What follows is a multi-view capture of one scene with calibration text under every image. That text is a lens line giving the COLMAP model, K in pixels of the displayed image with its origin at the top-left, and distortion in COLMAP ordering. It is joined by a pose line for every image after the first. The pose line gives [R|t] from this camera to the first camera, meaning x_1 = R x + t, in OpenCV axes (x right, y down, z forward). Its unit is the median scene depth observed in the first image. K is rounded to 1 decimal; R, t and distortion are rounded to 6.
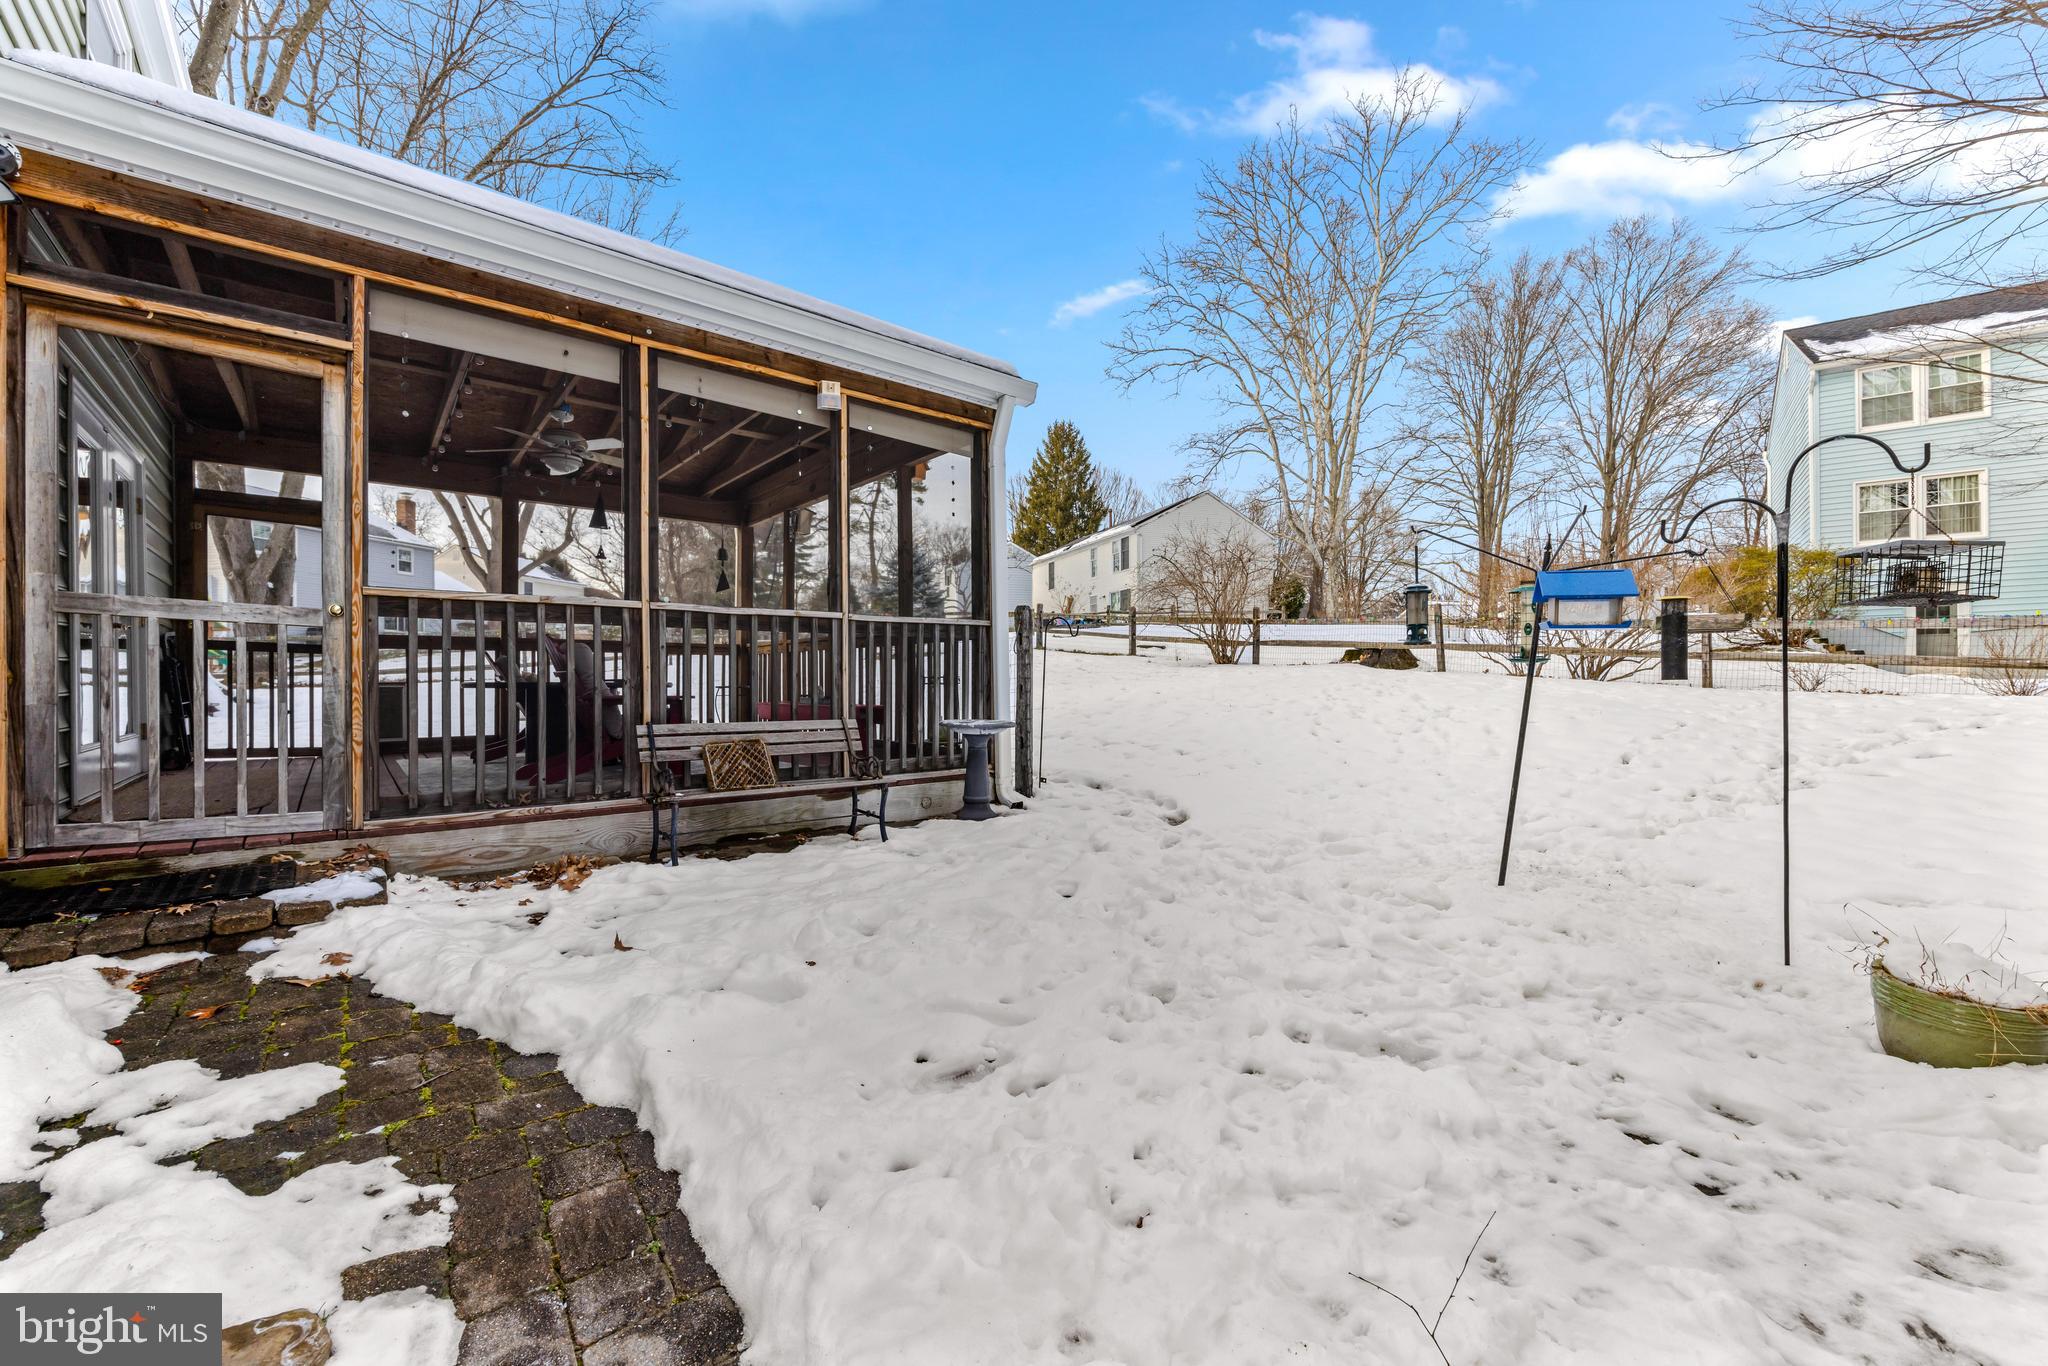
lens RADIAL K [[819.1, 0, 1007.1], [0, 819.1, 681.9], [0, 0, 1]] dist [-0.001863, -0.001080]
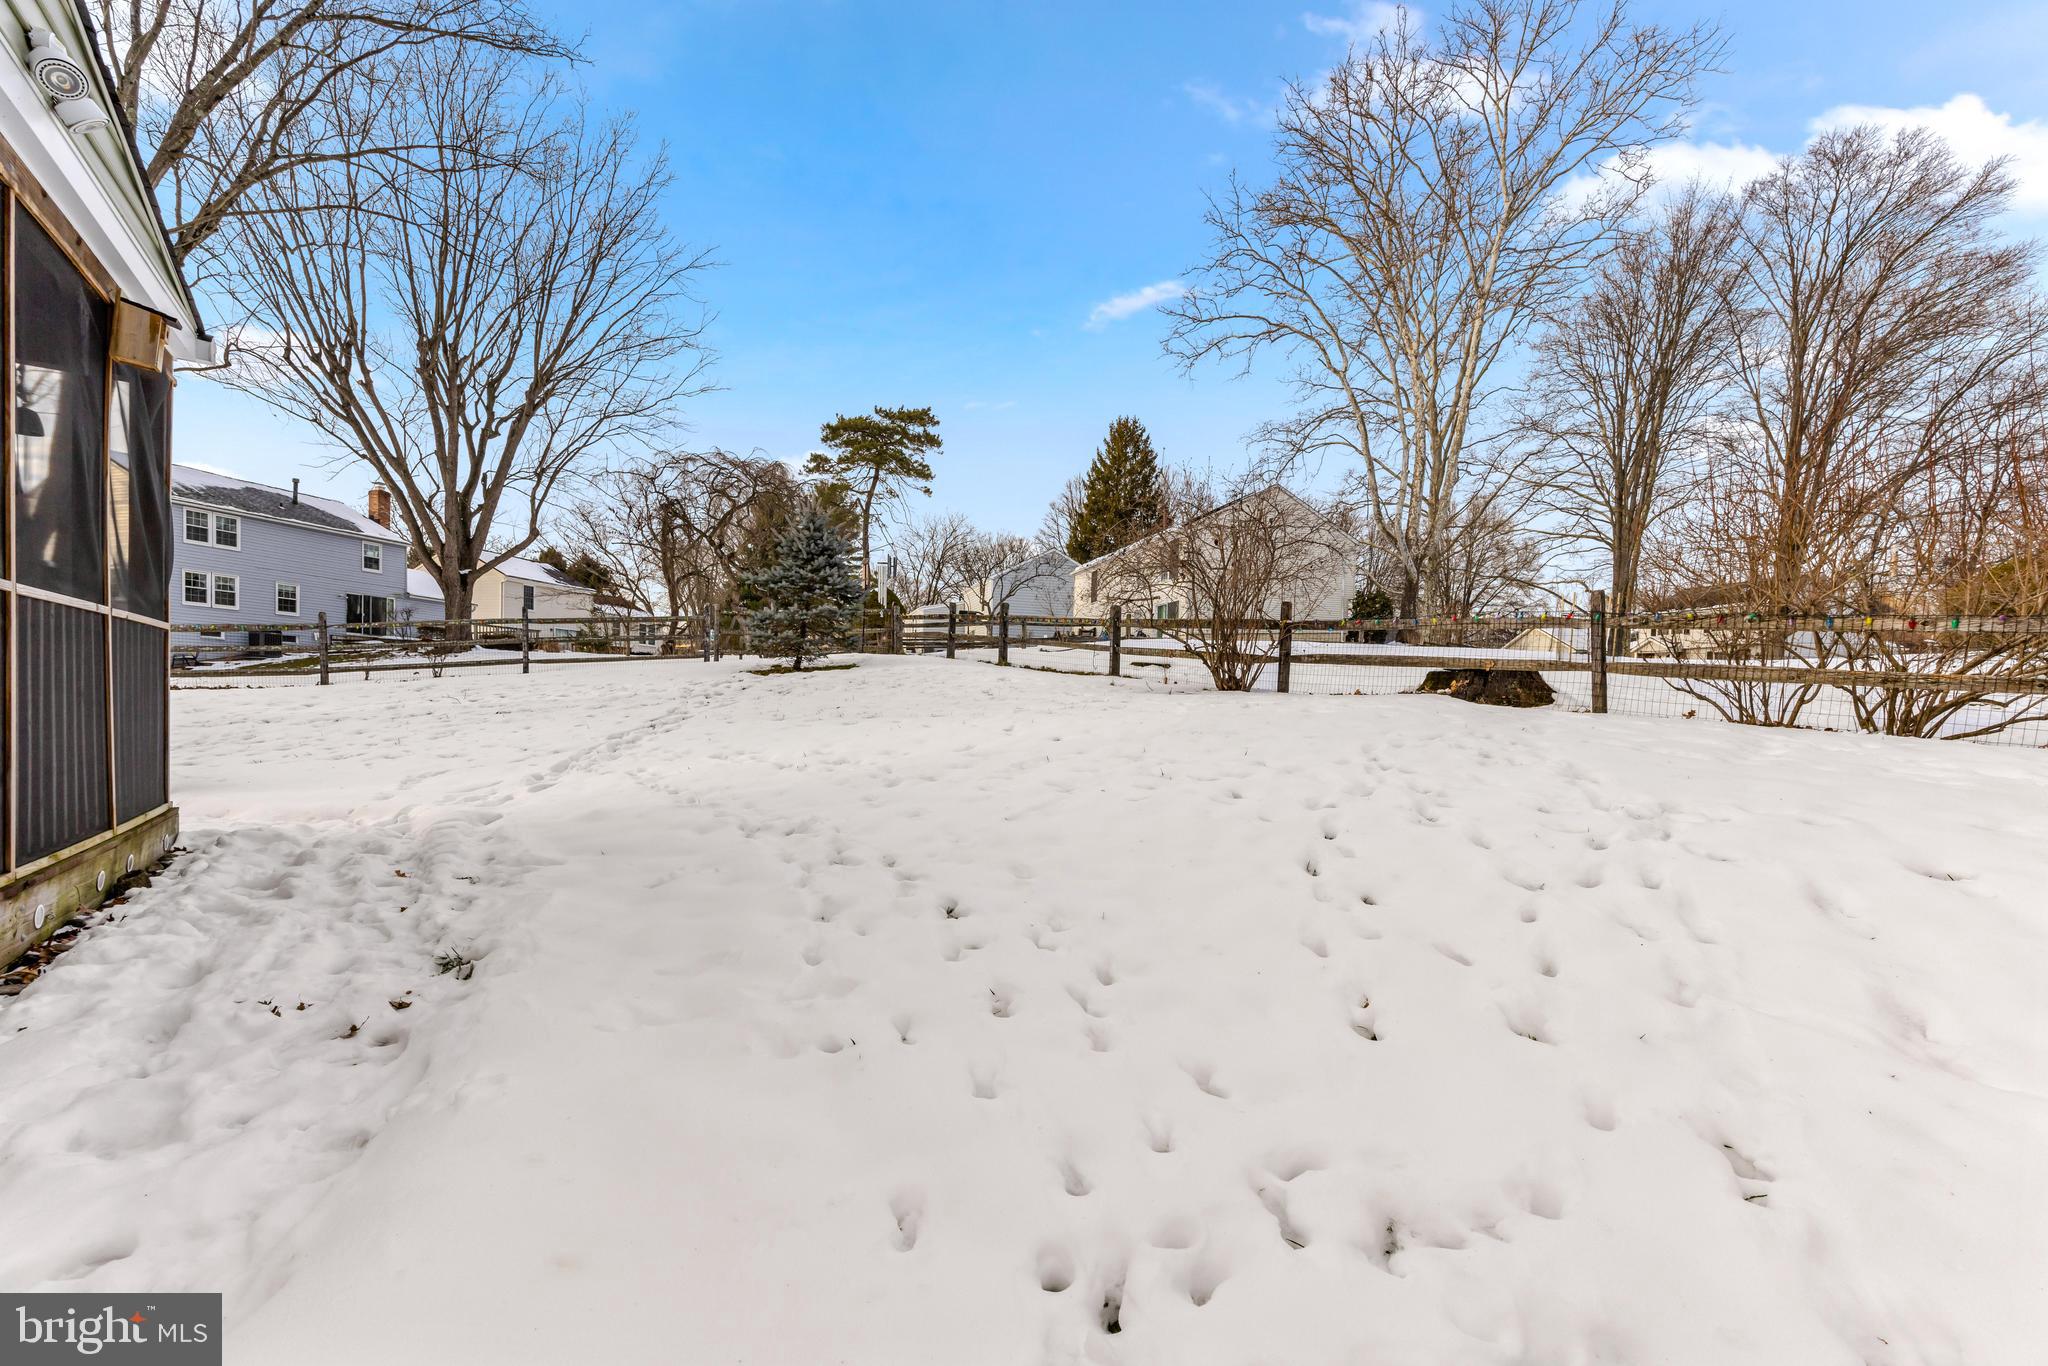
lens RADIAL K [[819.1, 0, 1029.2], [0, 819.1, 731.2], [0, 0, 1]] dist [-0.001863, -0.001080]
pose [[0.996679, 0.028428, -0.076311, 0.058069], [-0.026028, 0.999140, 0.032268, -0.002486], [0.077163, -0.030174, 0.996562, 0.129491]]
